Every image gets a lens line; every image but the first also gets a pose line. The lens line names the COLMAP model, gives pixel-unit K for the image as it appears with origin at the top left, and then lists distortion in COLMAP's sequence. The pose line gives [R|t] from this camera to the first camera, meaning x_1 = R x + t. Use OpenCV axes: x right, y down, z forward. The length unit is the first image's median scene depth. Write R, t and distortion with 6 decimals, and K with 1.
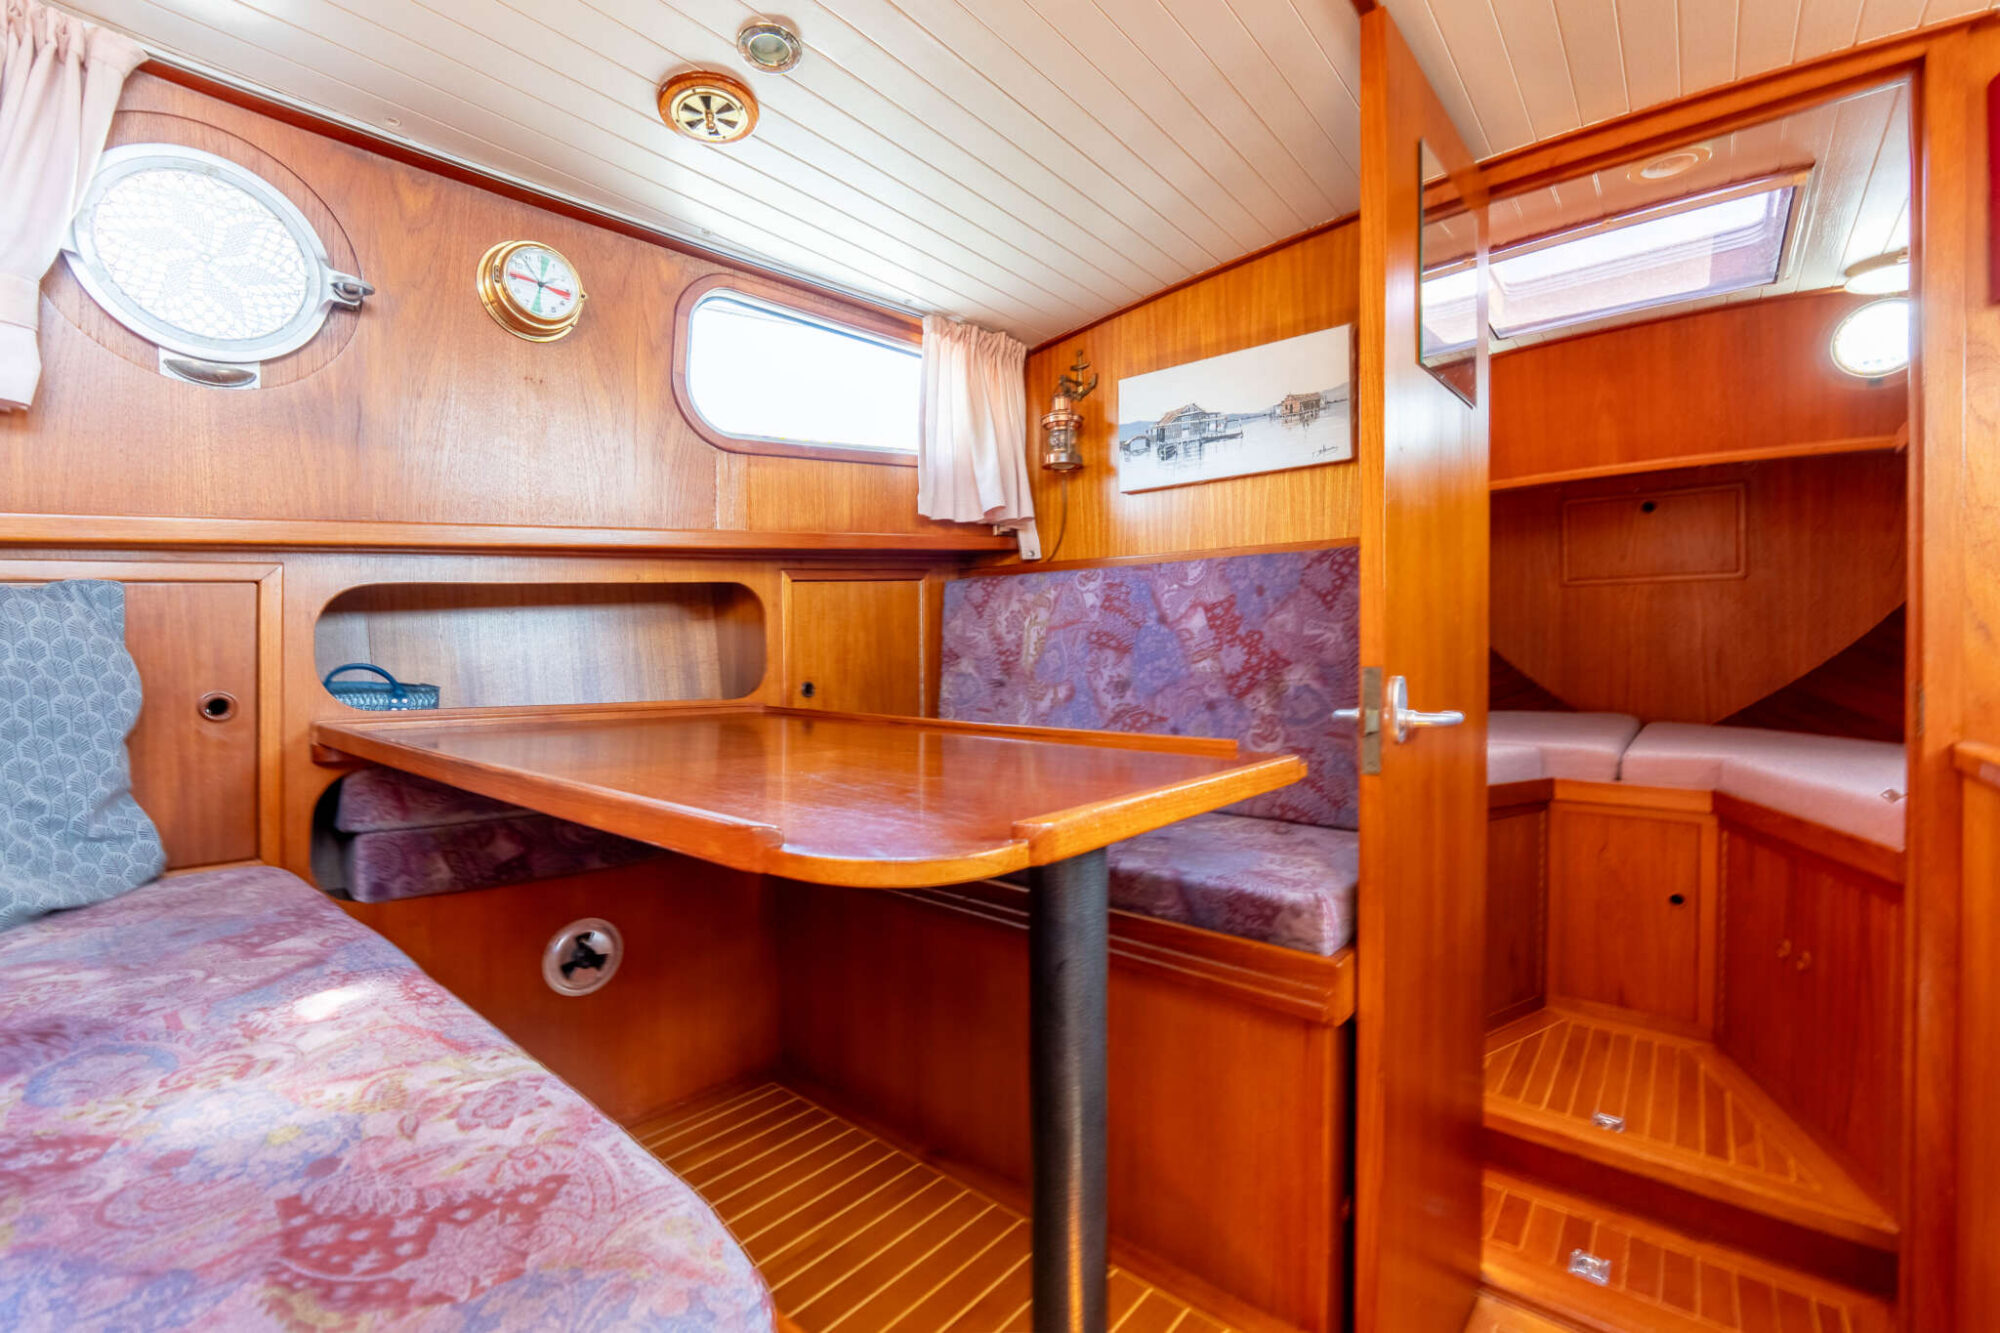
lens RADIAL K [[841.6, 0, 993.7], [0, 841.6, 663.9], [0, 0, 1]] dist [-0.003301, -0.000798]
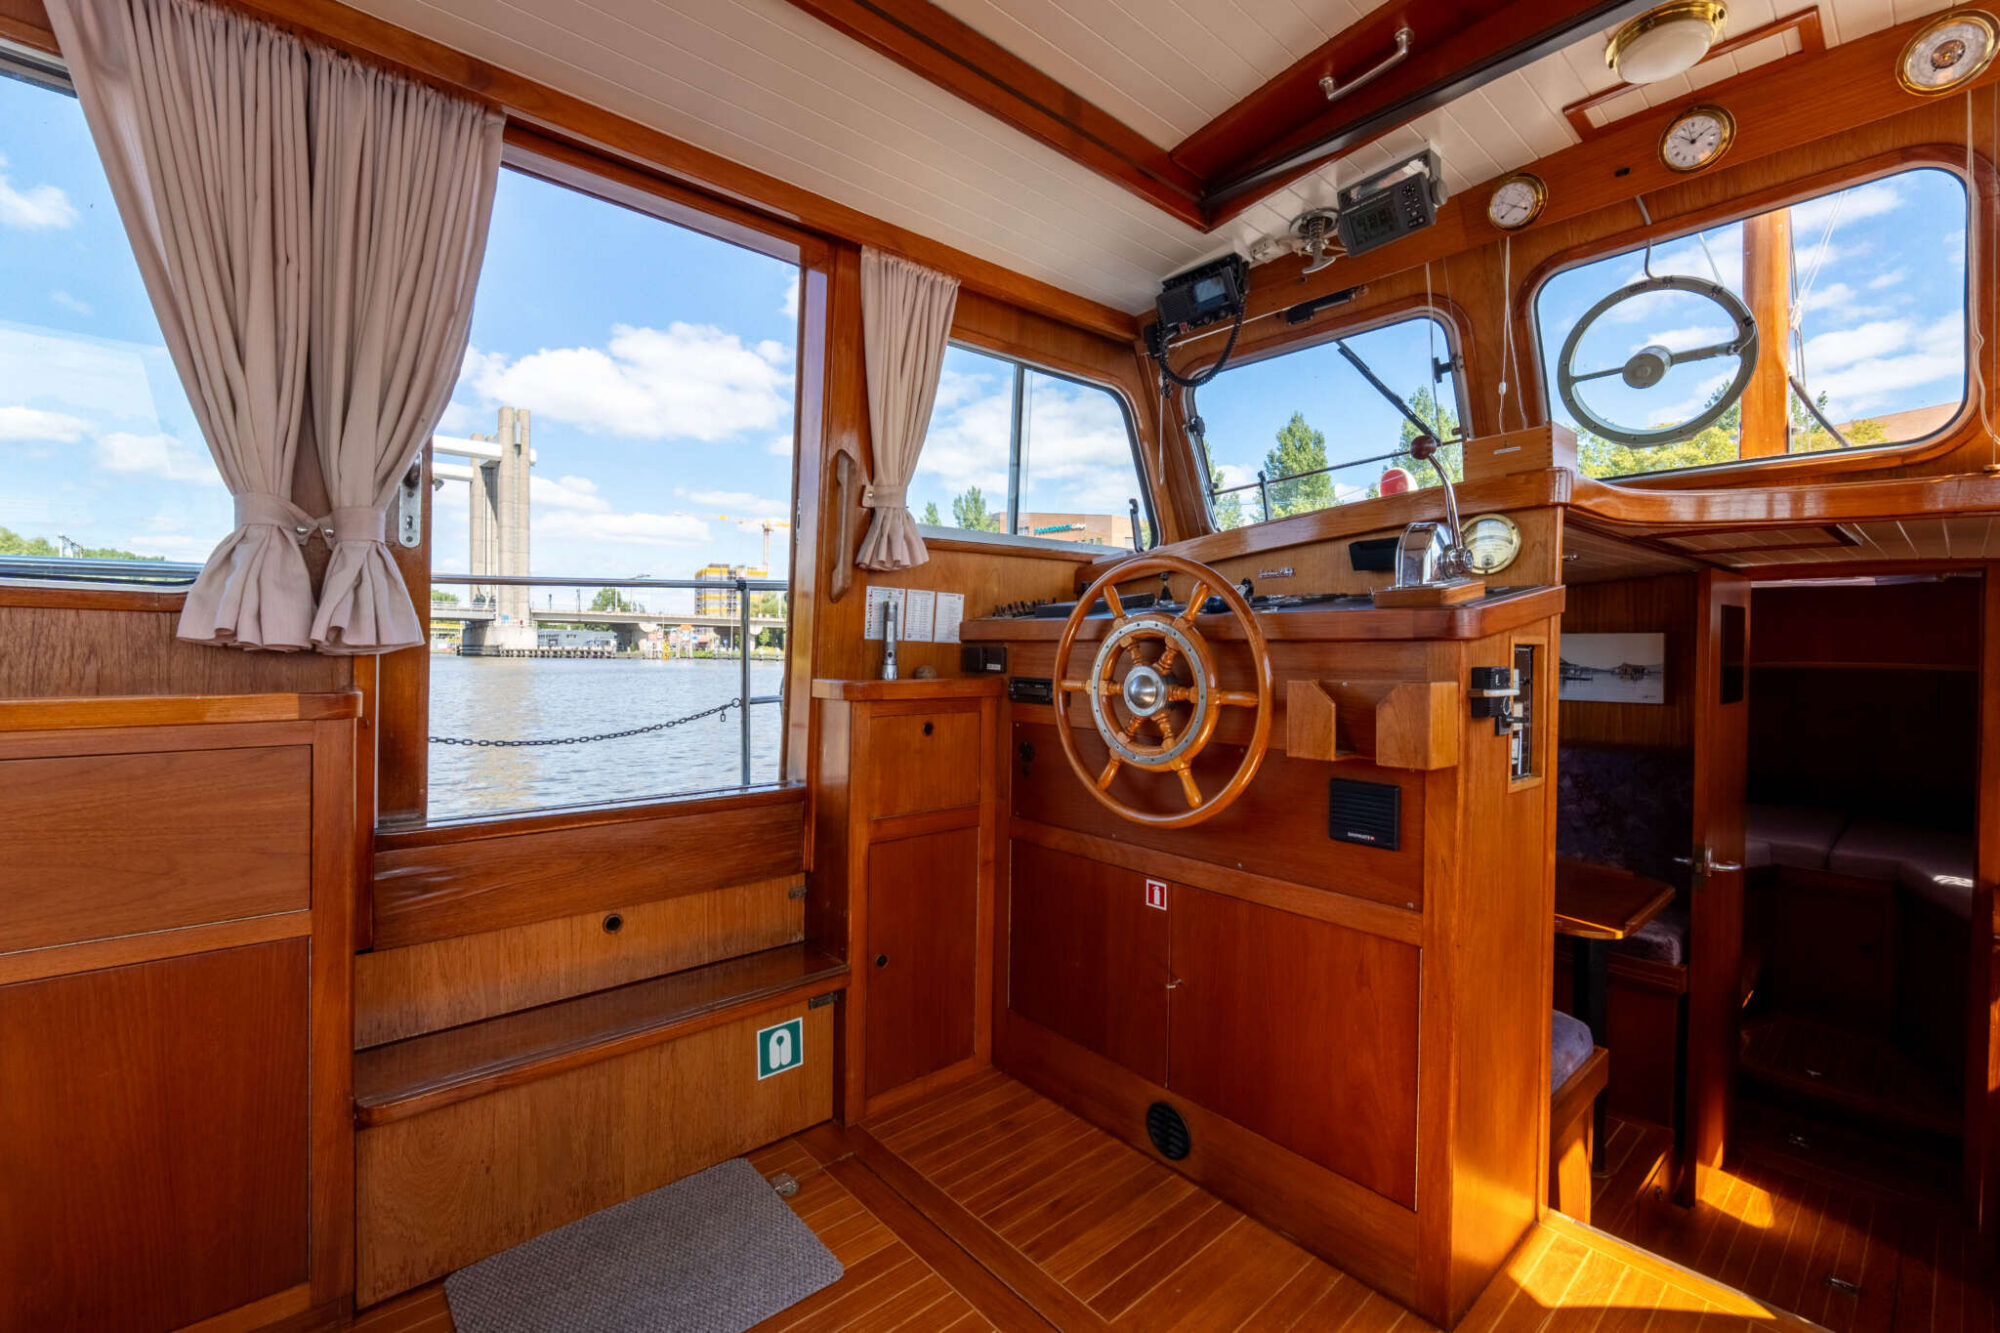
lens RADIAL K [[841.6, 0, 1001.5], [0, 841.6, 667.2], [0, 0, 1]] dist [-0.003301, -0.000798]
pose [[0.987690, 0.007389, -0.156251, -0.796731], [-0.005837, 0.999929, 0.010384, -0.362002], [0.156316, -0.009344, 0.987663, -1.160247]]
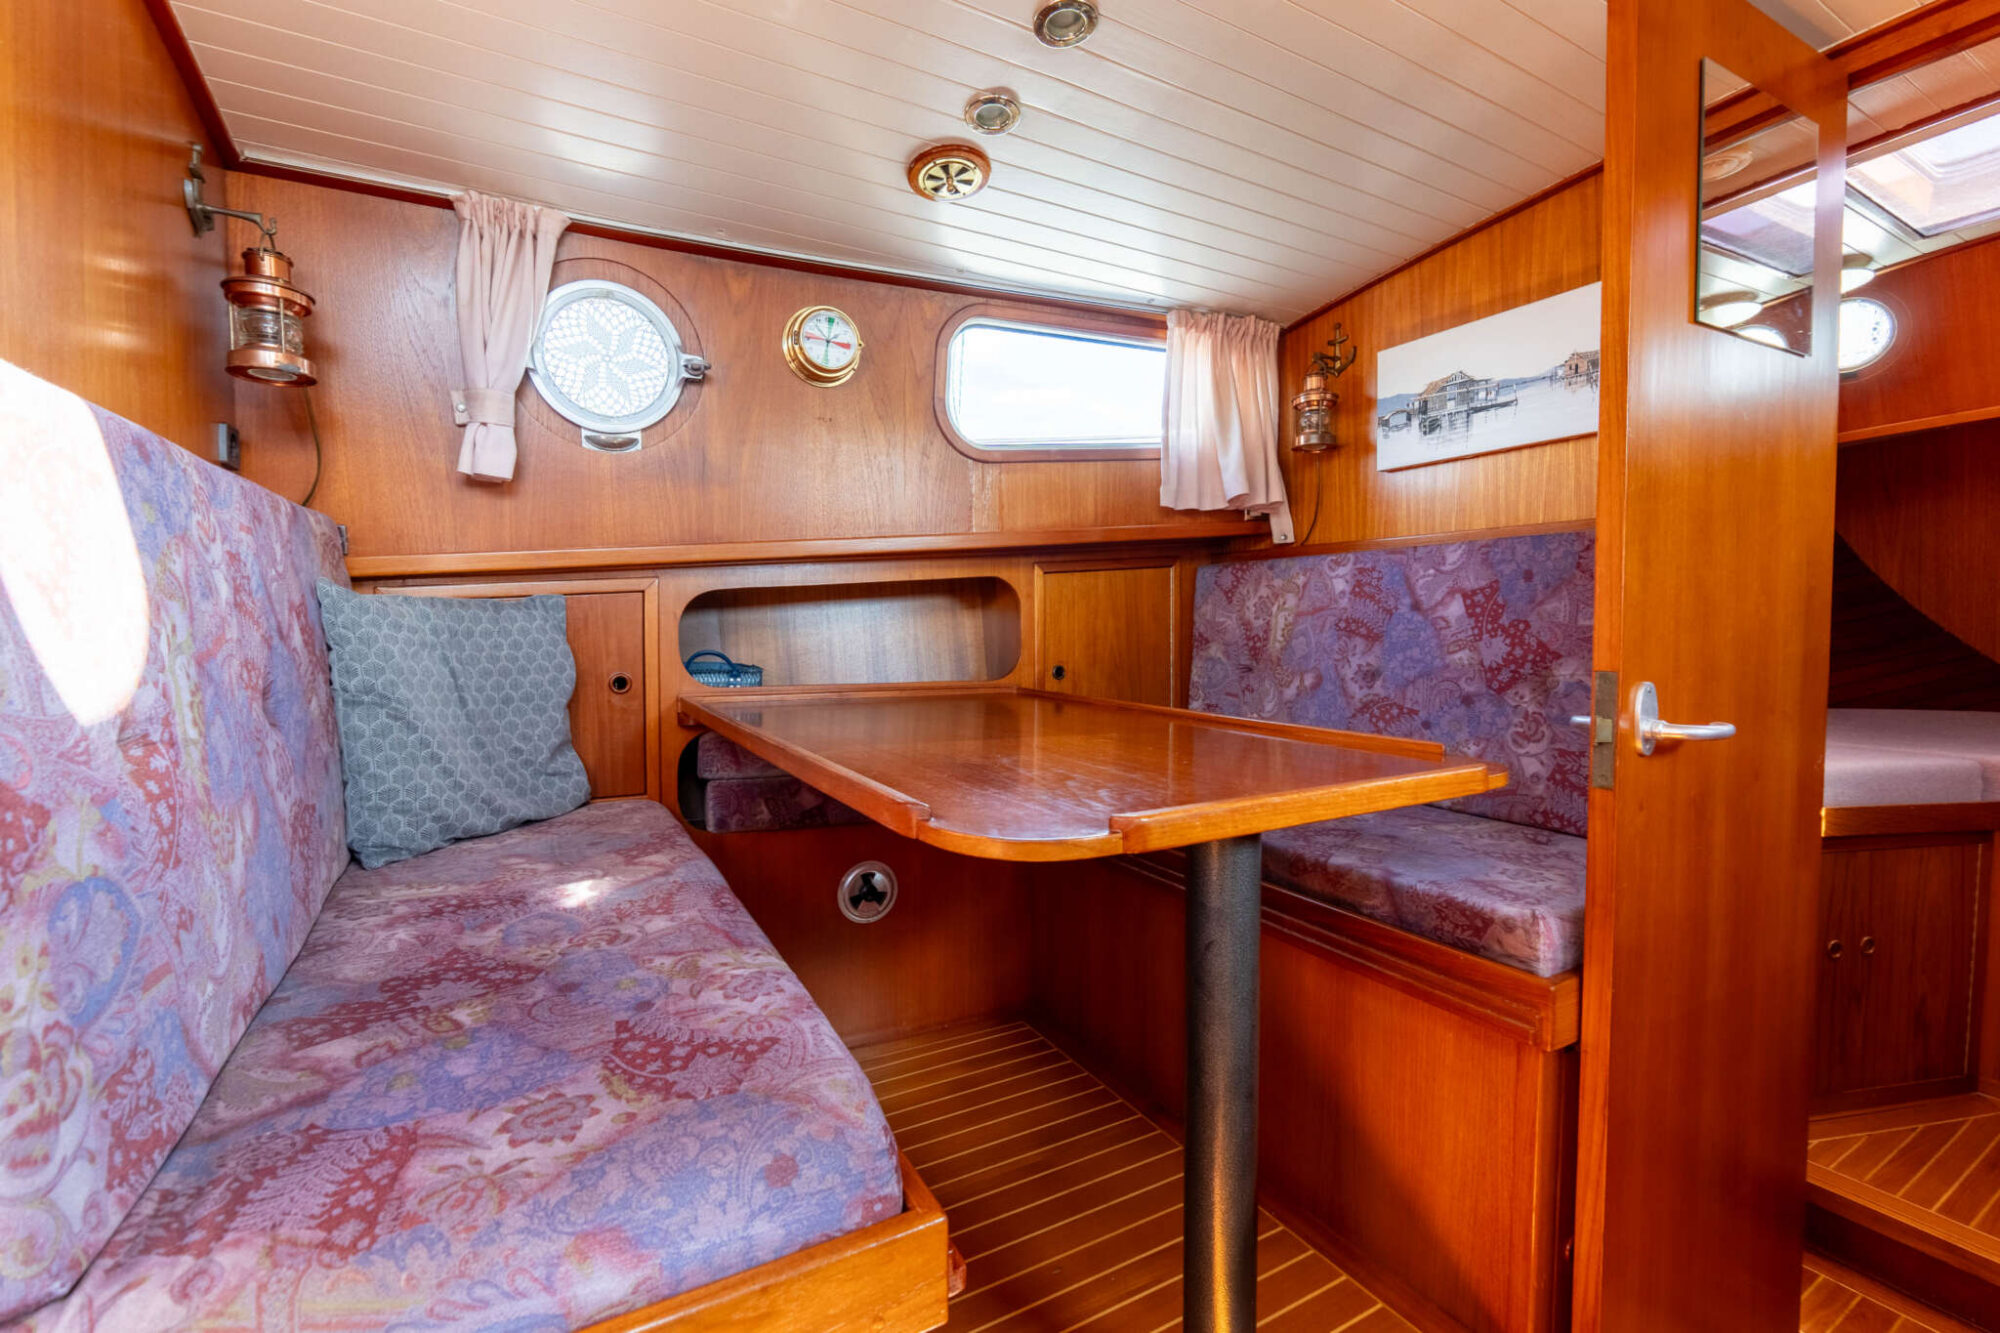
lens RADIAL K [[841.6, 0, 996.3], [0, 841.6, 661.5], [0, 0, 1]] dist [-0.003301, -0.000798]
pose [[0.936465, 0.014579, -0.350457, 0.106945], [-0.003076, 0.999439, 0.033359, -0.025113], [0.350746, -0.030162, 0.935985, -0.059800]]
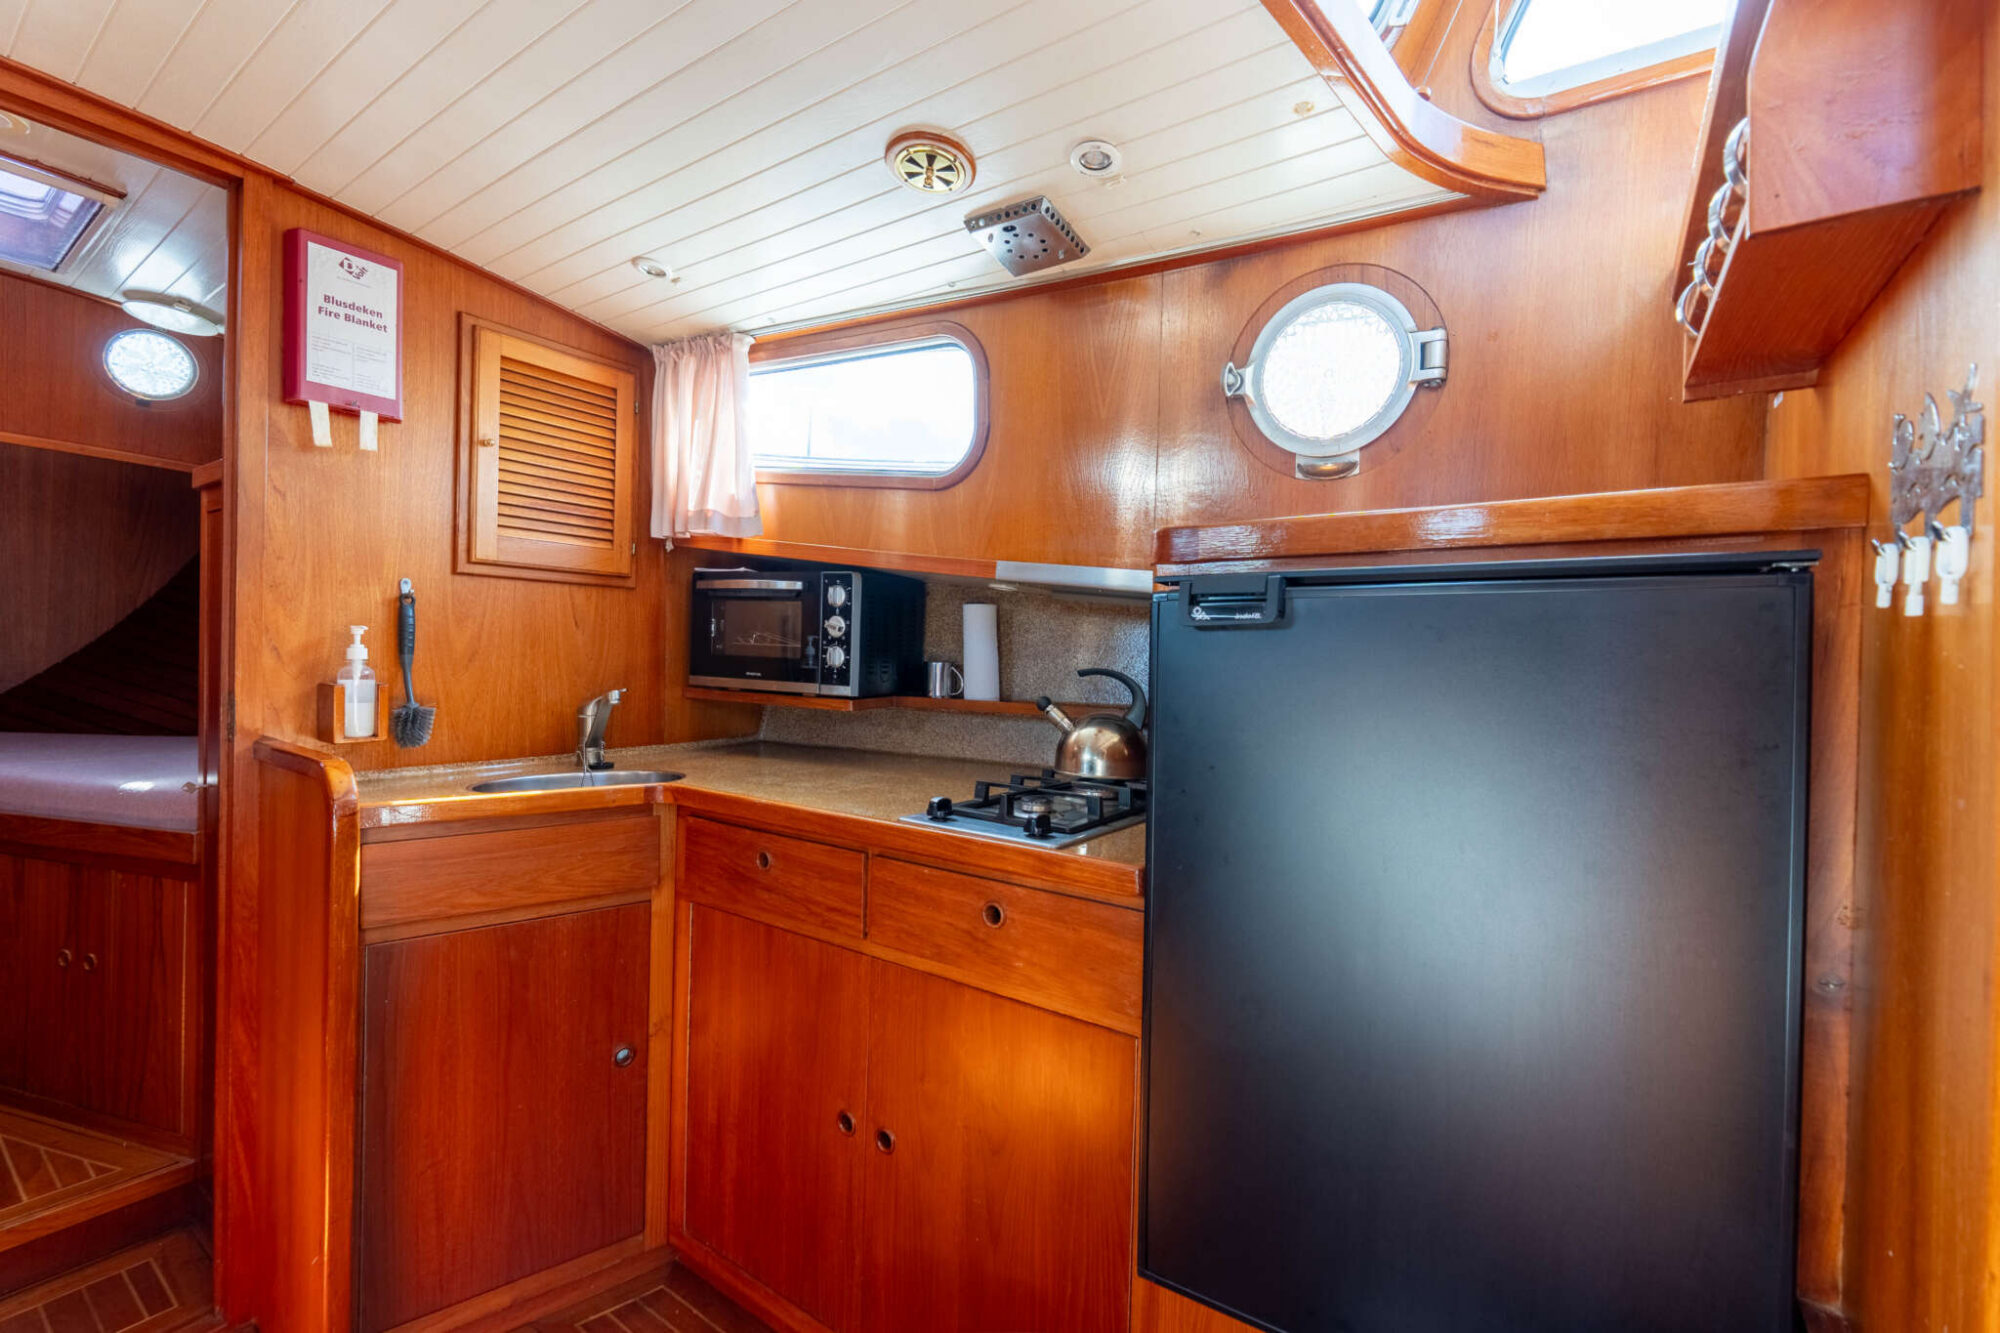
lens RADIAL K [[841.6, 0, 999.5], [0, 841.6, 668.3], [0, 0, 1]] dist [-0.003301, -0.000798]
pose [[-0.092881, -0.014671, 0.995569, -0.159802], [-0.016495, 0.999777, 0.013195, -0.036715], [-0.995541, -0.015196, -0.093102, 0.002541]]
